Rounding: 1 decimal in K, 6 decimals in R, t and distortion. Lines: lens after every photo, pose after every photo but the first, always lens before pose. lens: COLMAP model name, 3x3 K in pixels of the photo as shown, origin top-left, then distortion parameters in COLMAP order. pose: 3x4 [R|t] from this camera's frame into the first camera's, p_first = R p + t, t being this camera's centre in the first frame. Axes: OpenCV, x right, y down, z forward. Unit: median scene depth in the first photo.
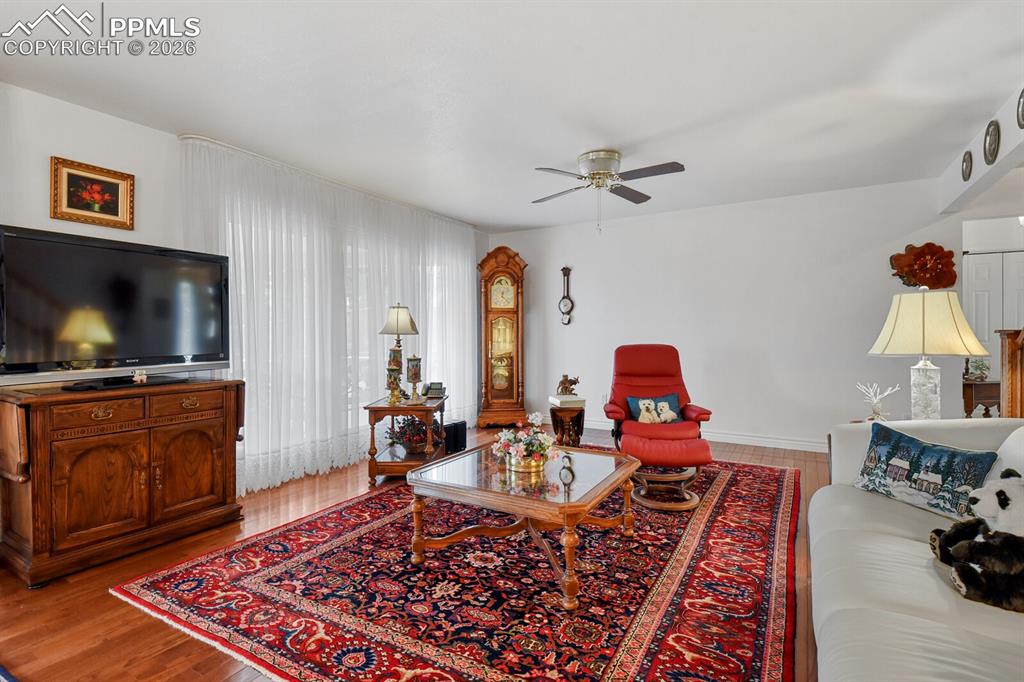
lens RADIAL K [[490.0, 0, 516.1], [0, 490.0, 341.1], [0, 0, 1]] dist [0.035046, -0.021535]
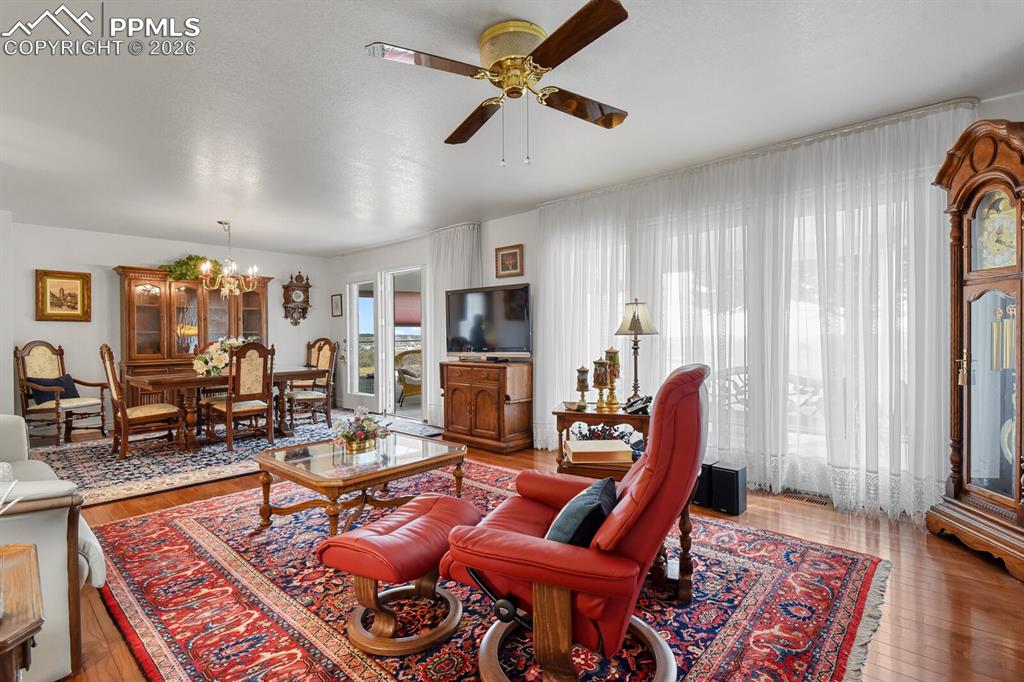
lens RADIAL K [[490.0, 0, 516.1], [0, 490.0, 336.4], [0, 0, 1]] dist [0.035046, -0.021535]
pose [[-0.218028, 0.009539, -0.975896, 1.132148], [-0.005624, 0.999923, 0.011031, -0.031577], [0.975926, 0.007893, -0.217958, 1.681677]]
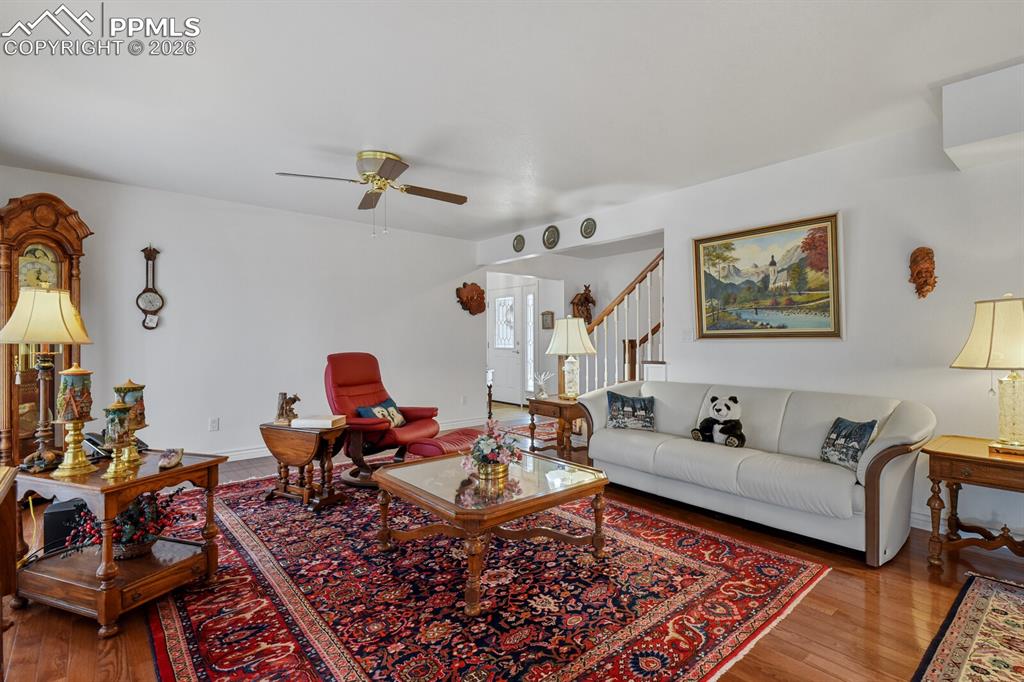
lens RADIAL K [[490.0, 0, 517.2], [0, 490.0, 343.2], [0, 0, 1]] dist [0.035046, -0.021535]
pose [[0.331944, -0.003423, 0.943293, -0.957518], [0.014100, 0.999900, -0.001333, -0.010935], [-0.943194, 0.013743, 0.331959, 0.635807]]
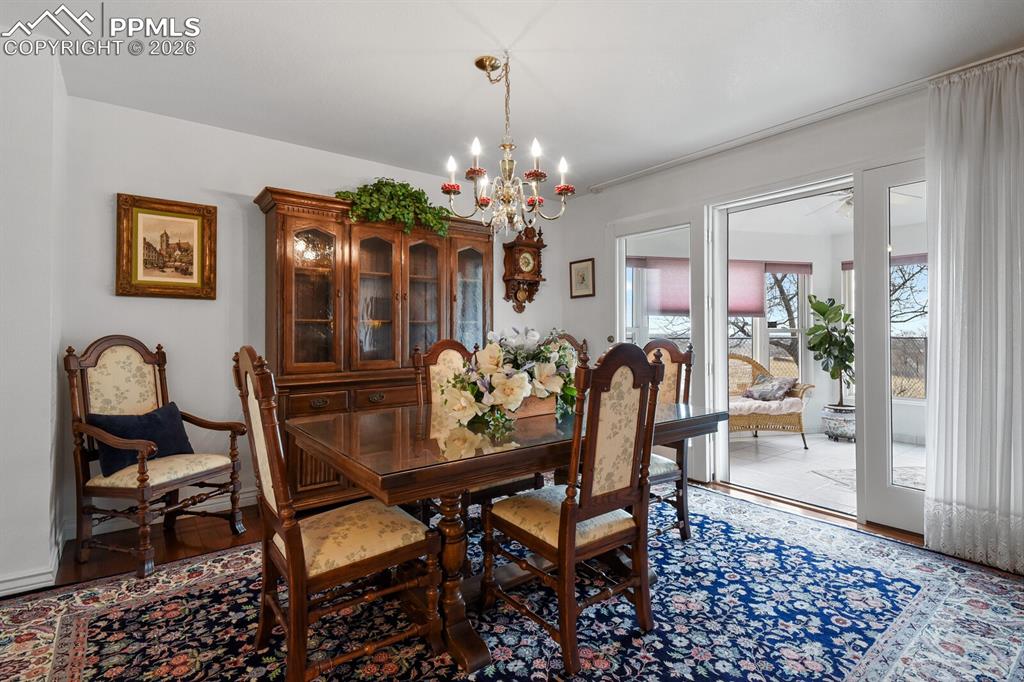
lens RADIAL K [[490.0, 0, 519.2], [0, 490.0, 325.8], [0, 0, 1]] dist [0.035046, -0.021535]
pose [[-0.372907, -0.005901, -0.927850, 0.087684], [-0.010532, 0.999942, -0.002127, -0.002904], [0.927809, 0.008979, -0.372947, 0.302377]]
